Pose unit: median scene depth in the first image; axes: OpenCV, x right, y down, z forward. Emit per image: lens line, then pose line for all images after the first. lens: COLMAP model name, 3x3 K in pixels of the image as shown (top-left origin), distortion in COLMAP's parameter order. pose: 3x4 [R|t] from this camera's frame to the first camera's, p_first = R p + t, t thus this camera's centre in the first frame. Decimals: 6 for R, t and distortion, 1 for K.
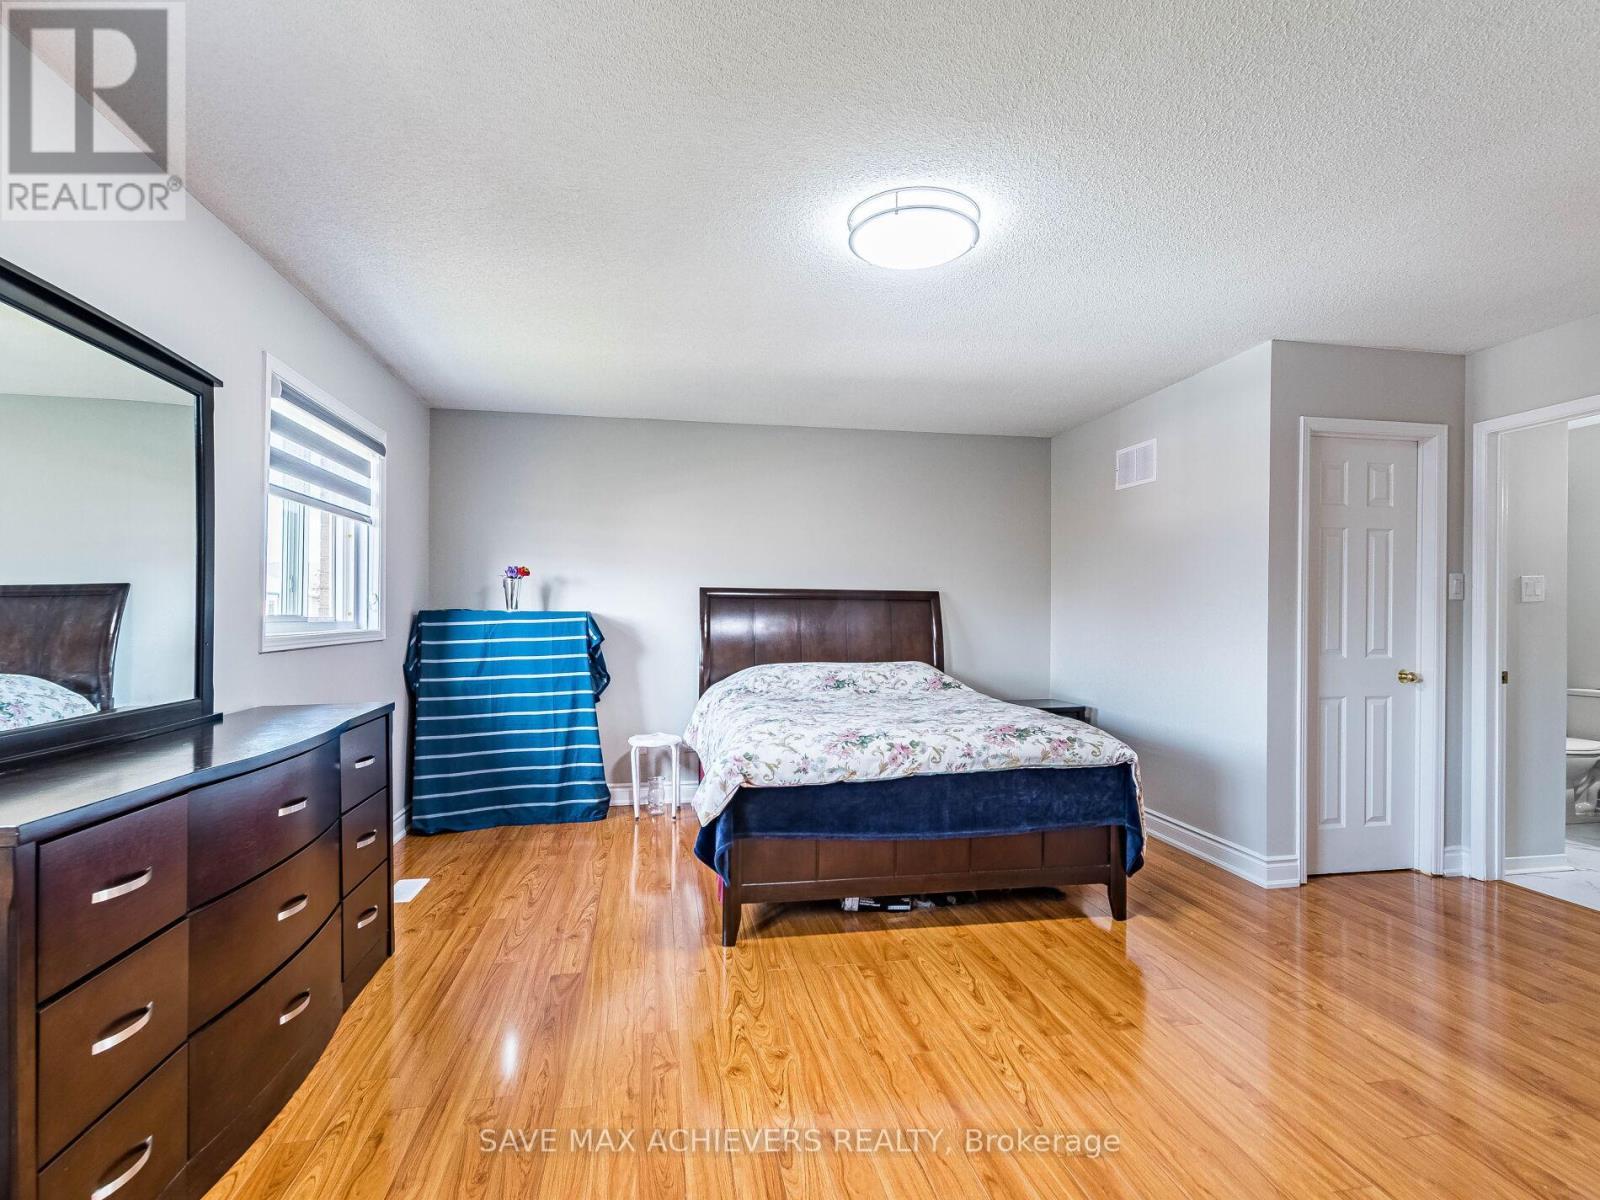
lens RADIAL K [[794.1, 0, 759.8], [0, 794.1, 610.2], [0, 0, 1]] dist [0.000339, -0.000776]
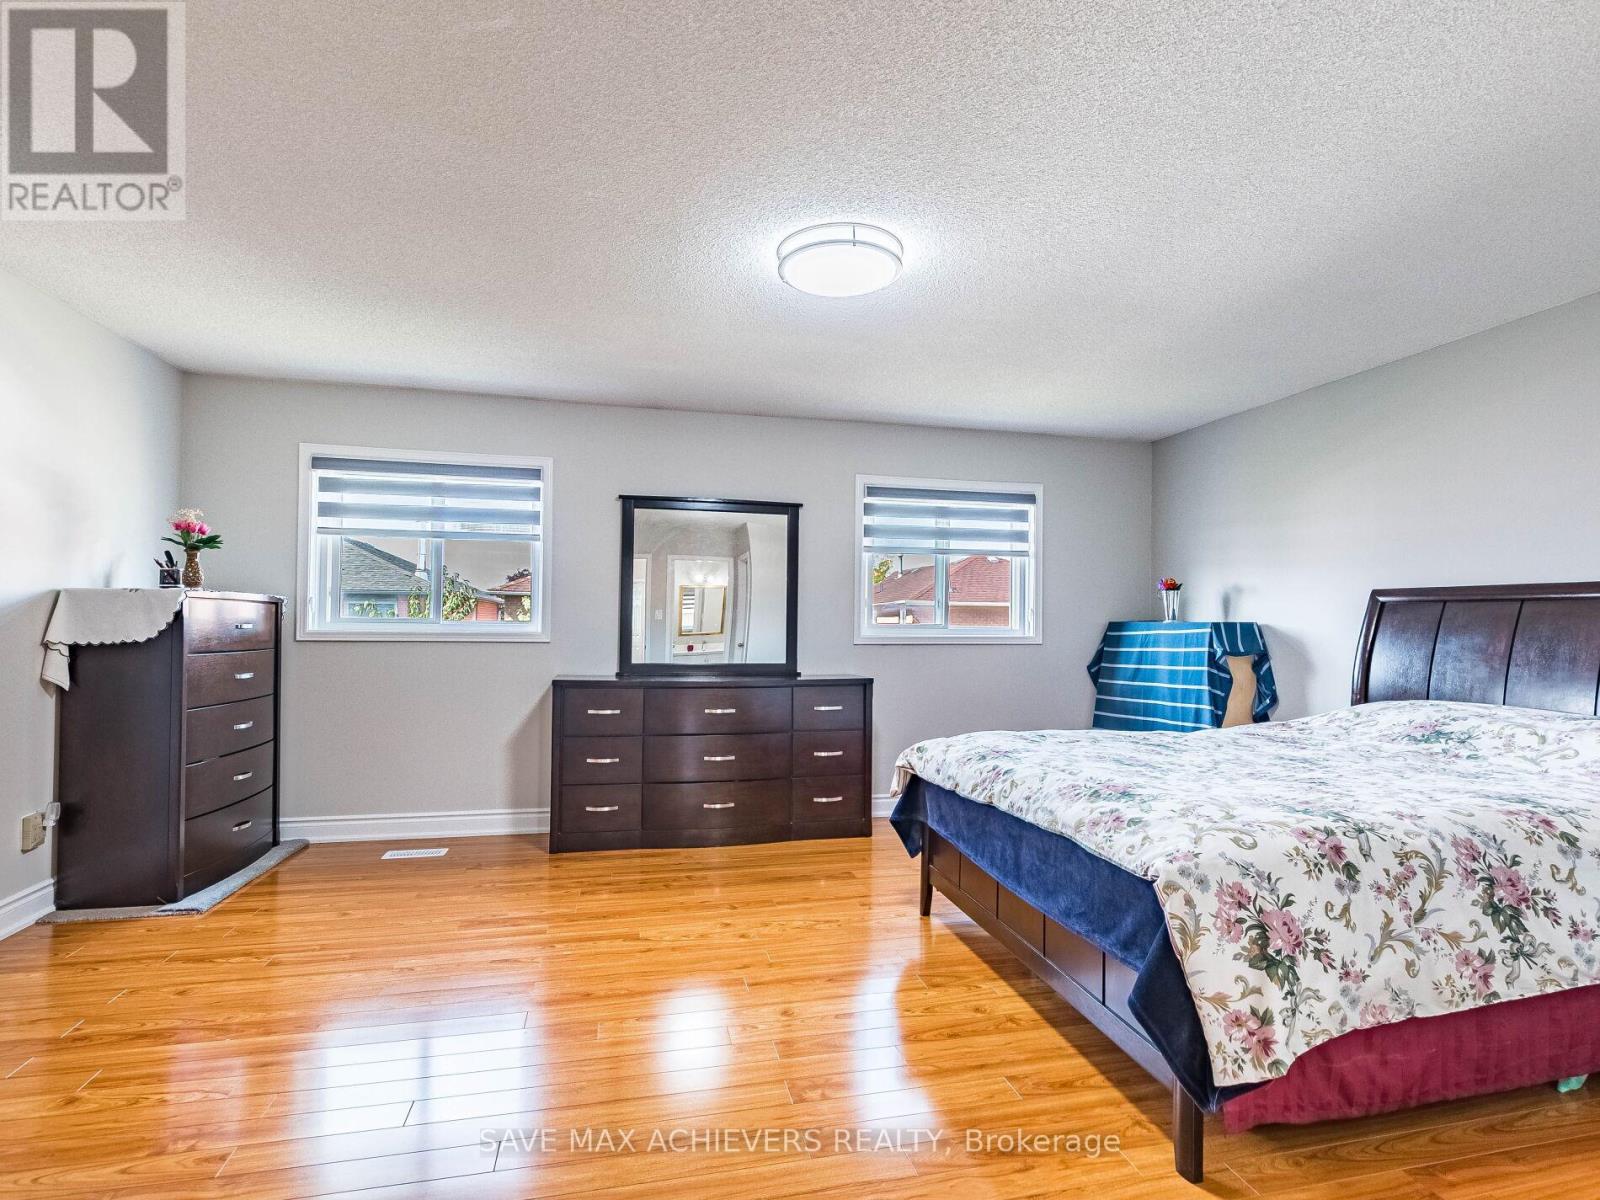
lens RADIAL K [[723.3, 0, 800.0], [0, 723.3, 600.0], [0, 0, 1]] dist [-0.002118, -0.000327]
pose [[0.111464, -0.032955, -0.993222, 0.934045], [-0.003275, 0.999432, -0.033529, 0.009247], [0.993763, 0.006990, 0.111293, 0.675612]]
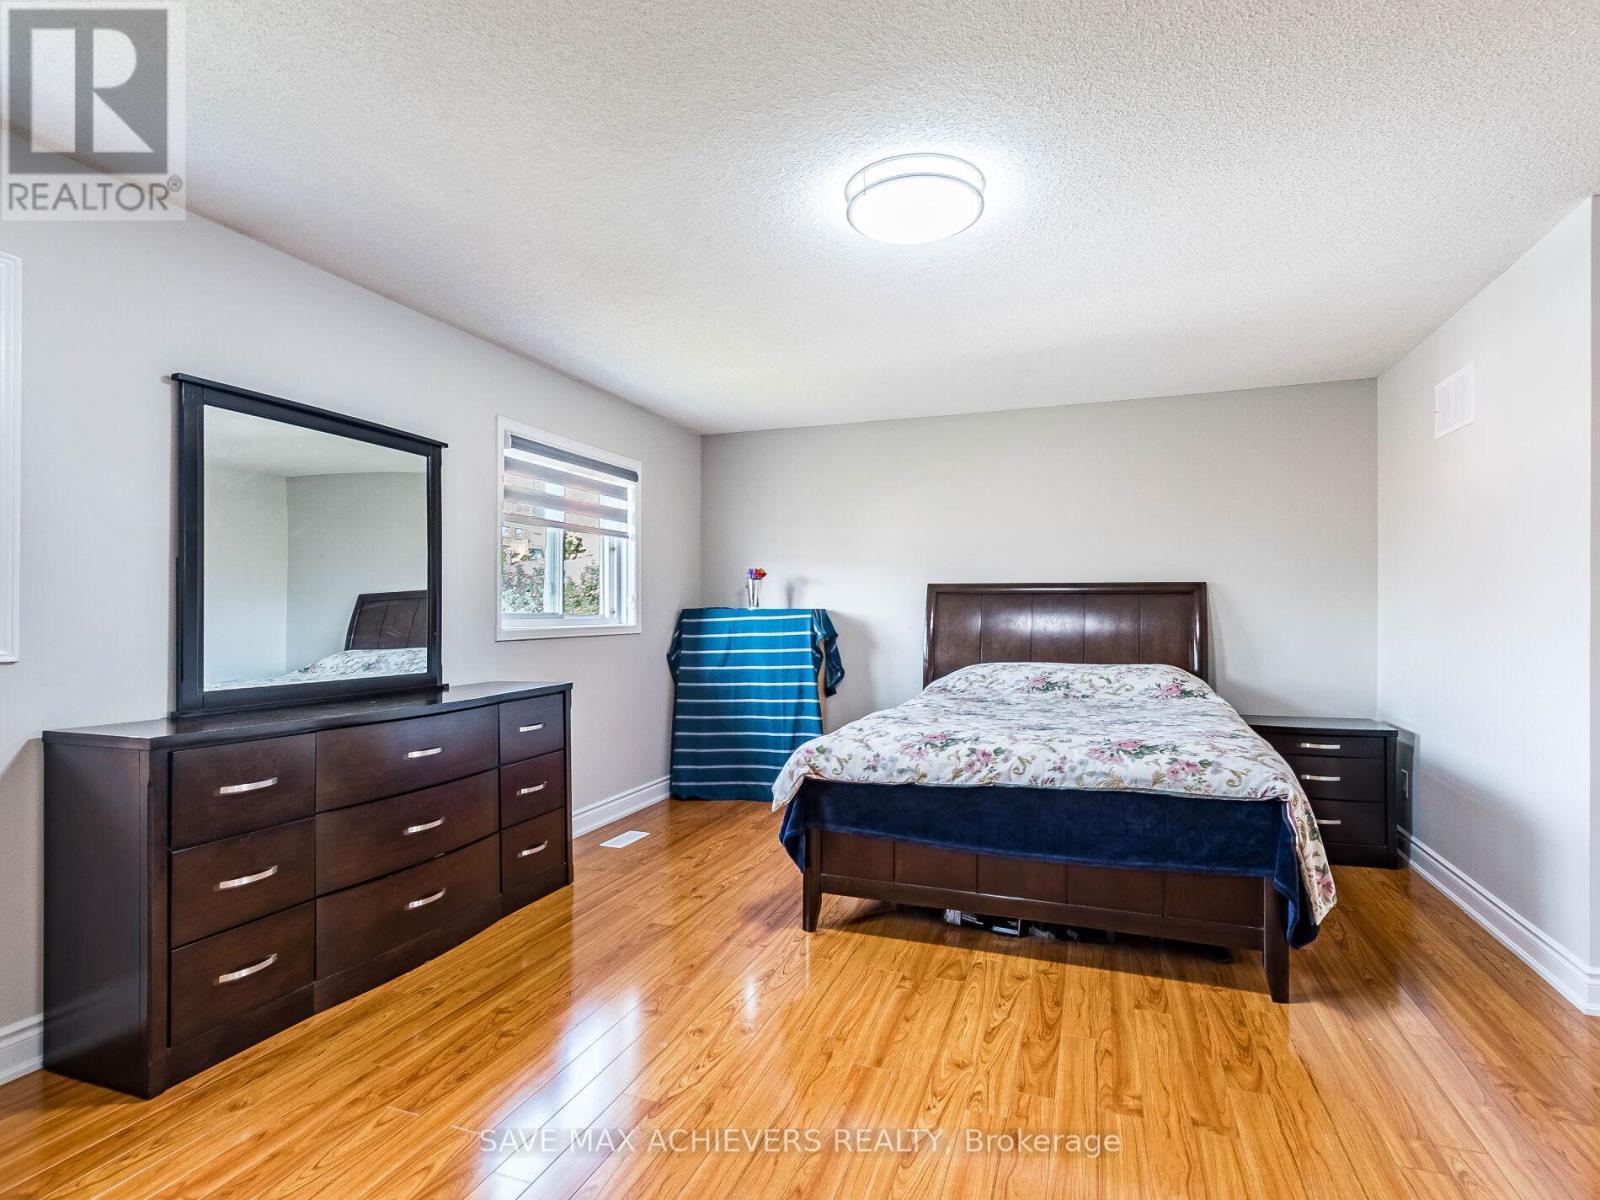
lens RADIAL K [[783.2, 0, 755.8], [0, 783.2, 605.1], [0, 0, 1]] dist [0.000587, -0.000812]
pose [[0.863561, -0.009304, -0.504158, 0.400747], [0.007478, 0.999956, -0.005645, 0.003383], [0.504189, 0.001105, 0.863593, 0.080681]]
